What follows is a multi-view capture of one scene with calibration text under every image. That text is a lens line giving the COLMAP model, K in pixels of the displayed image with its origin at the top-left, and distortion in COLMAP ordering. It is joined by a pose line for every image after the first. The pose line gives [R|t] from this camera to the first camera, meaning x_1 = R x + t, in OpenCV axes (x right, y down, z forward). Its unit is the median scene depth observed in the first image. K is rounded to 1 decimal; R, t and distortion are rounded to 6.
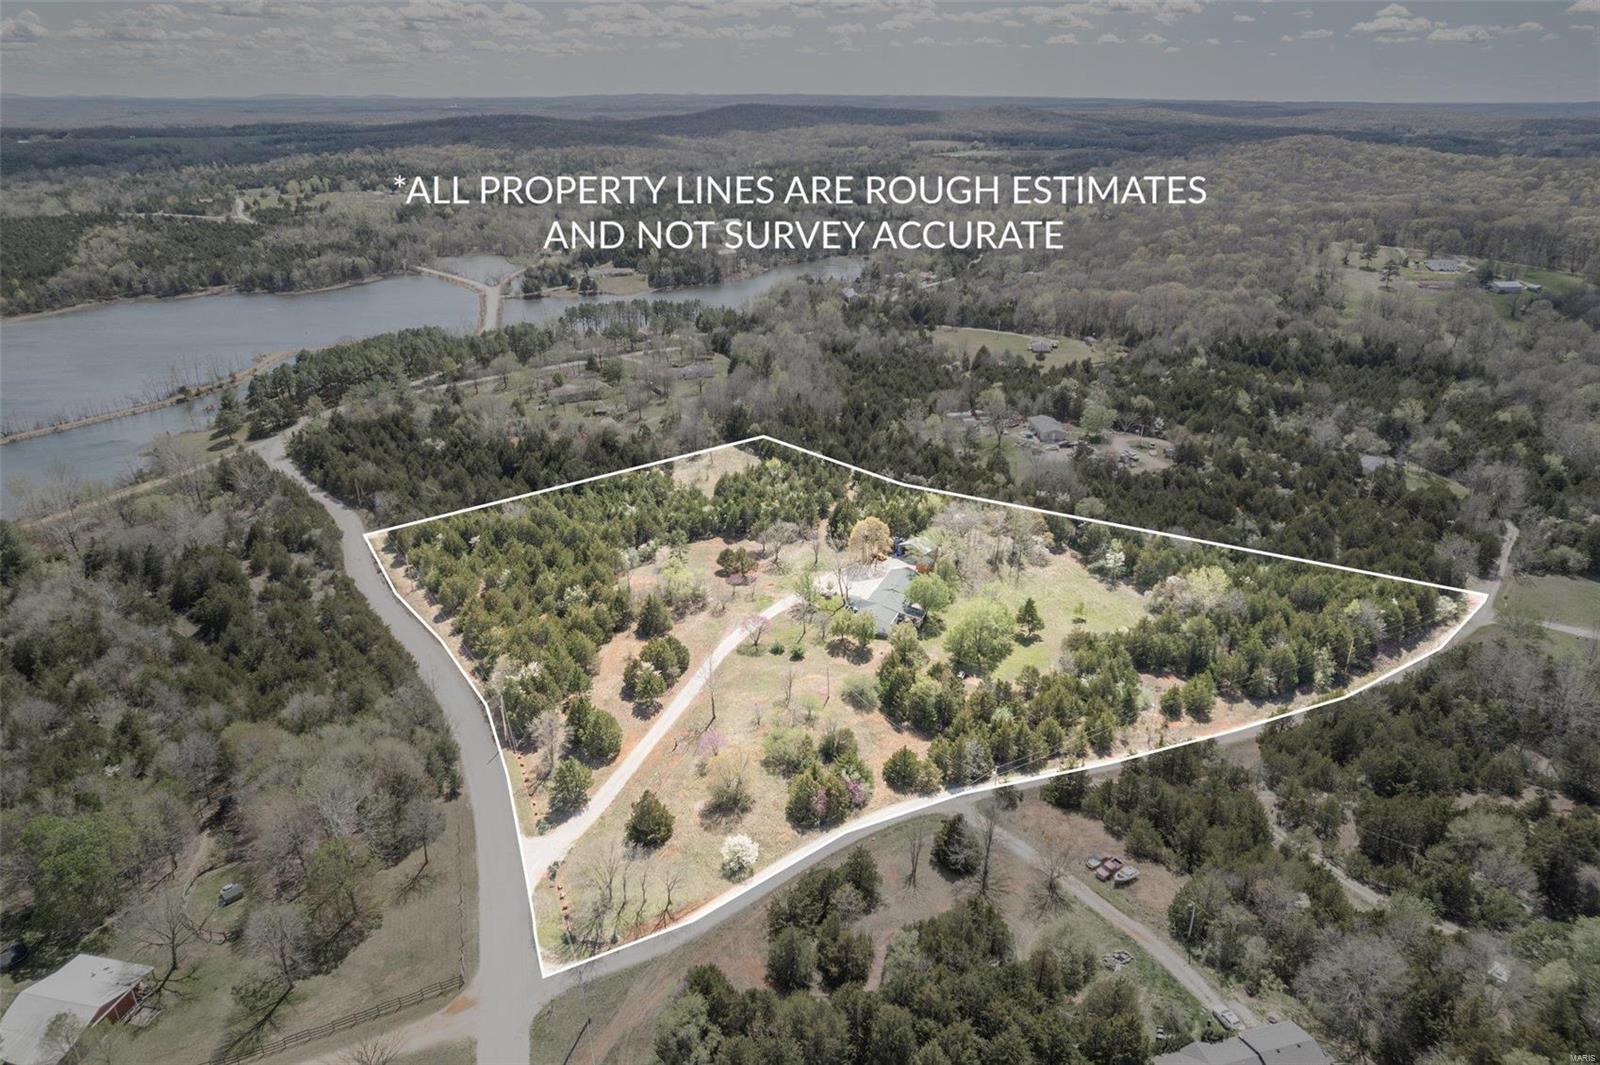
lens RADIAL K [[1008.3, 0, 802.3], [0, 1008.3, 549.9], [0, 0, 1]] dist [-0.077172, 0.078621]
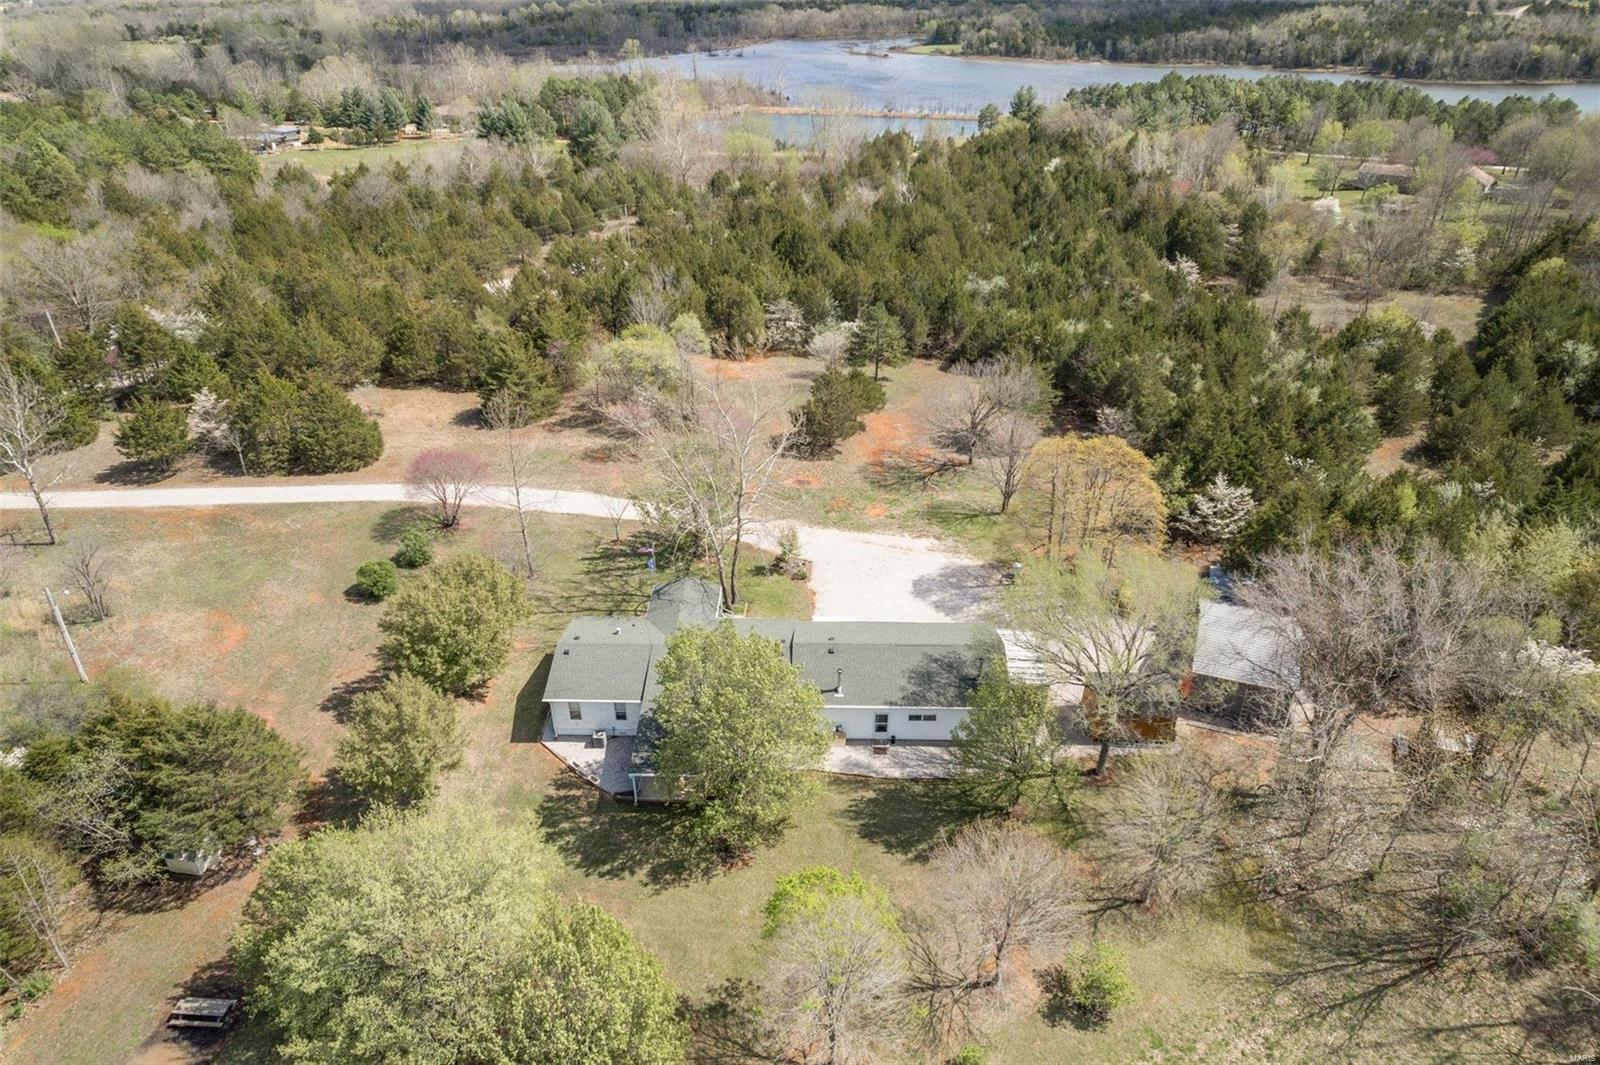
lens RADIAL K [[1027.7, 0, 806.2], [0, 1027.7, 530.4], [0, 0, 1]] dist [-0.087857, 0.080826]
pose [[0.357421, 0.457154, -0.814408, 0.182366], [-0.386138, 0.866323, 0.316831, -0.043931], [0.850381, 0.201232, 0.486166, 0.542870]]
